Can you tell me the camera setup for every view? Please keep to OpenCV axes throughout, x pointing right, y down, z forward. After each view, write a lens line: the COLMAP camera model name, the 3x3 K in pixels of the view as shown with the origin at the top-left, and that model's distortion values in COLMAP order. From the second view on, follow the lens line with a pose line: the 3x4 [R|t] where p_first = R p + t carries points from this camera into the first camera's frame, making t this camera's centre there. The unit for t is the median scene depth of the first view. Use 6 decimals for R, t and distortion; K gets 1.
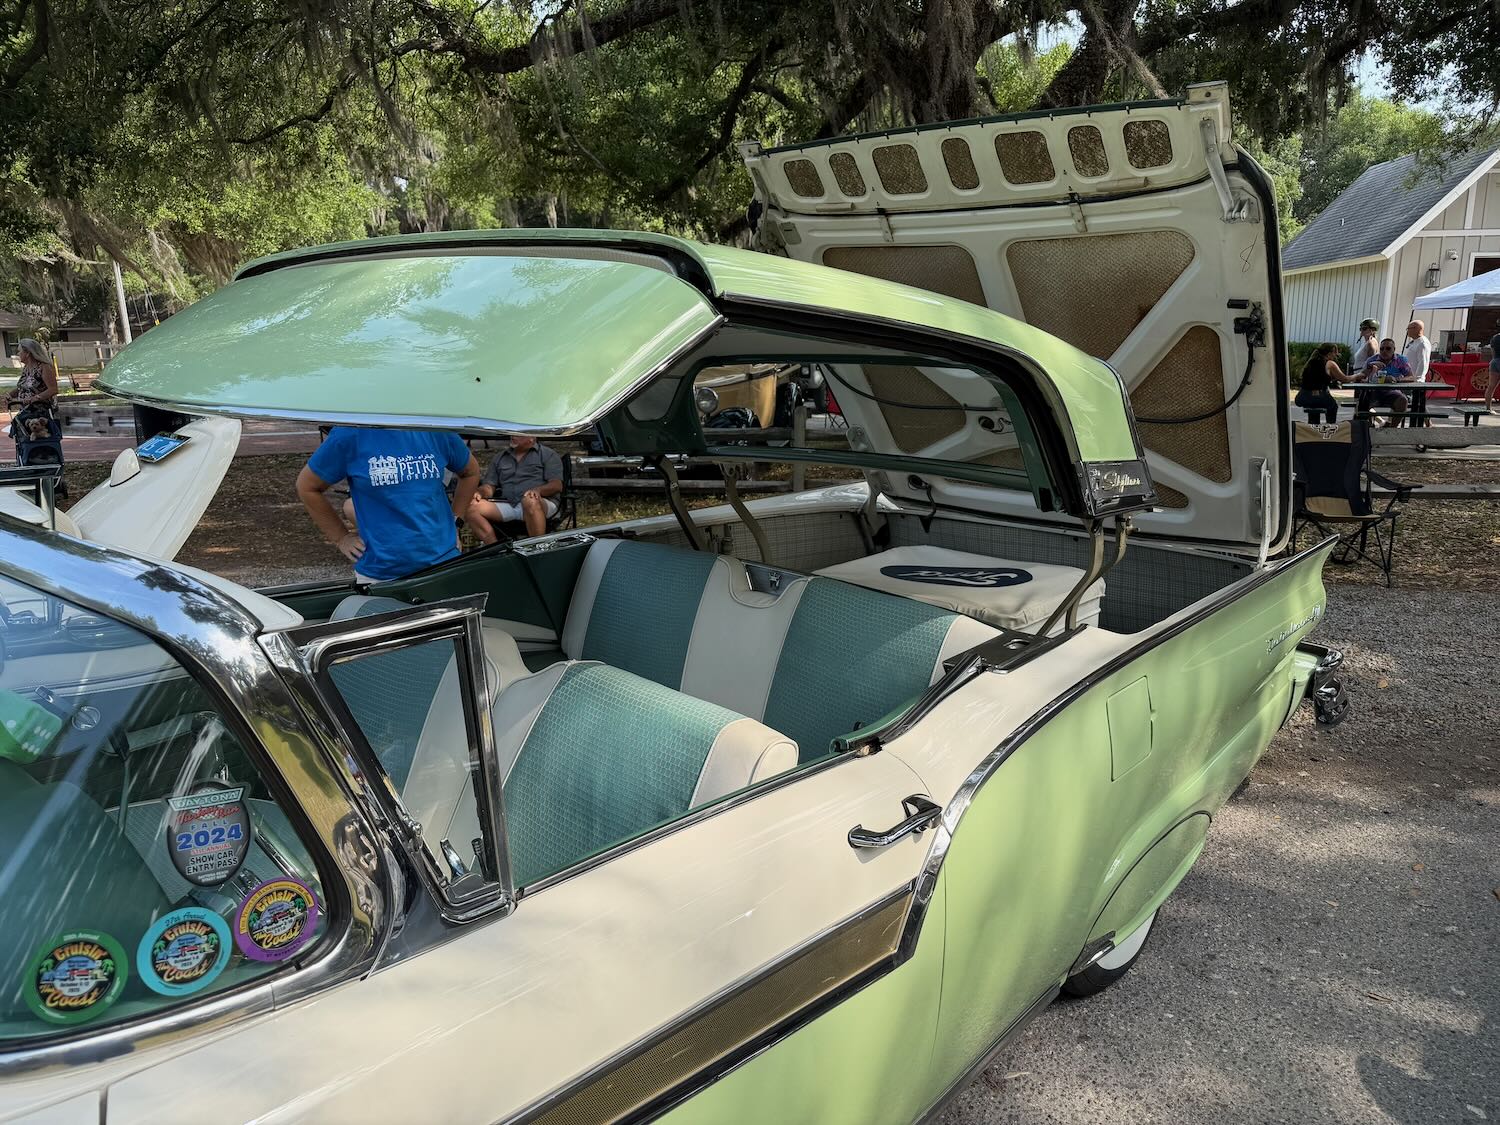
lens RADIAL K [[1049.7, 0, 750.0], [0, 1049.7, 562.5], [0, 0, 1]] dist [0.002087, -0.001567]
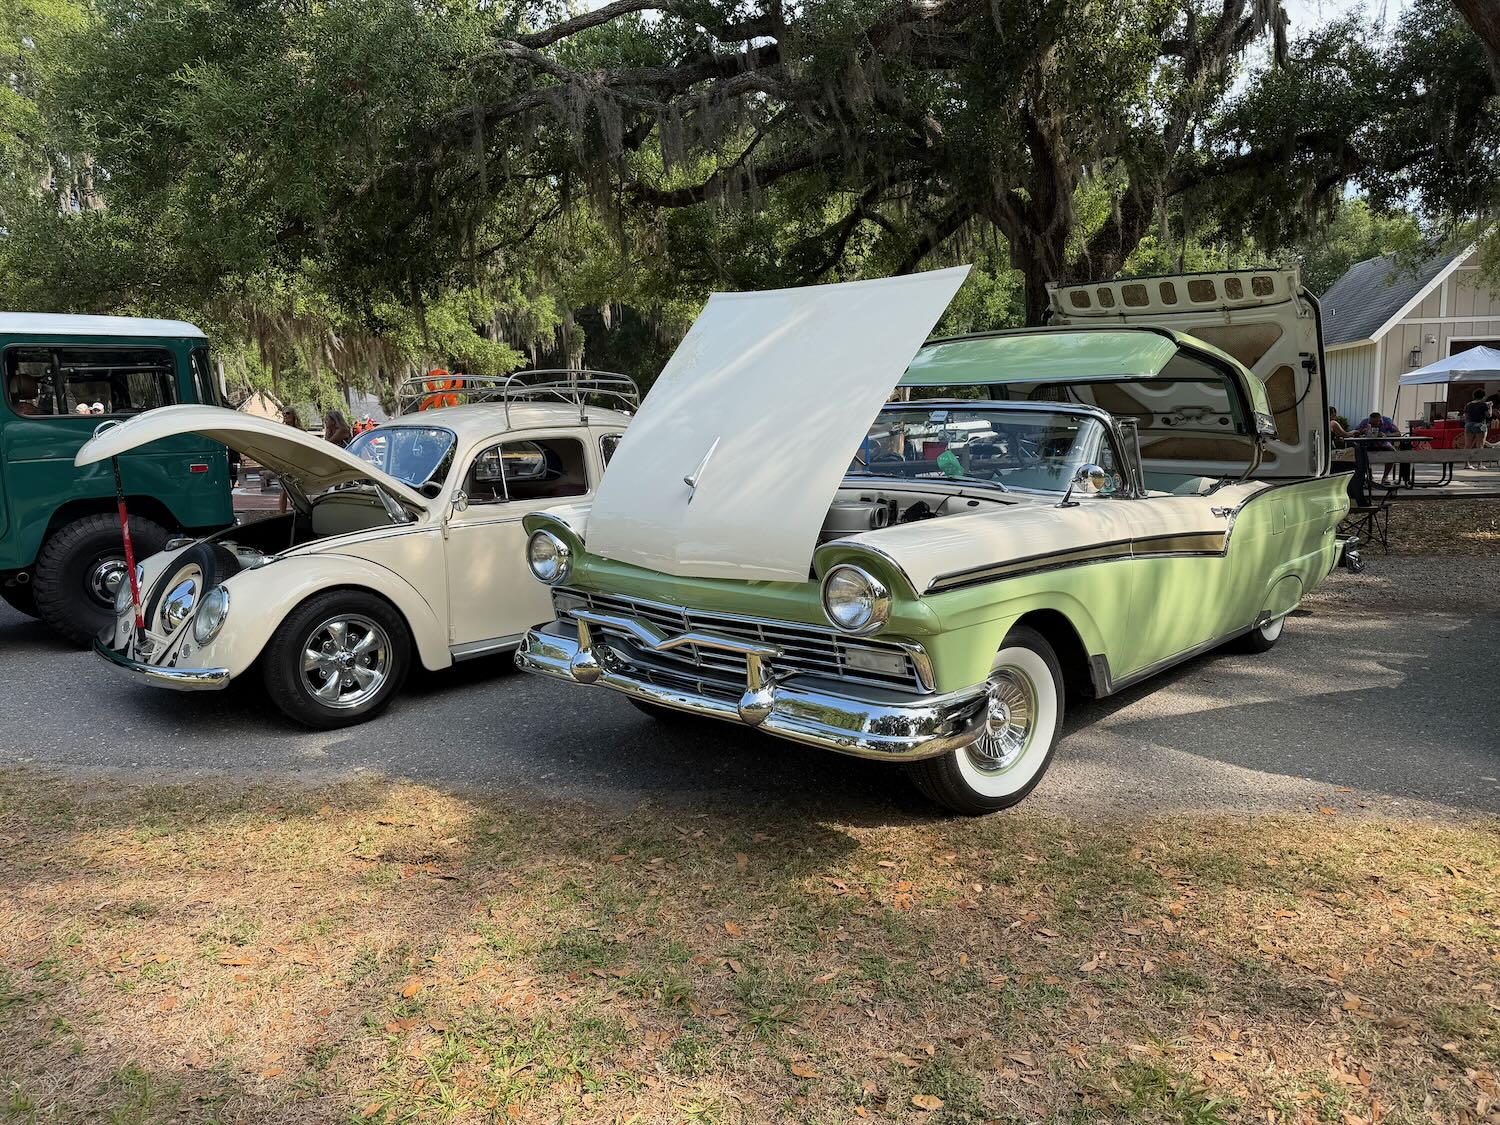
lens RADIAL K [[1047.2, 0, 750.0], [0, 1047.2, 562.5], [0, 0, 1]] dist [-0.000286, 0.003088]
pose [[0.999947, -0.009565, -0.003906, -0.135548], [0.009207, 0.996503, -0.083045, 0.070569], [0.004687, 0.083005, 0.996538, -0.227249]]
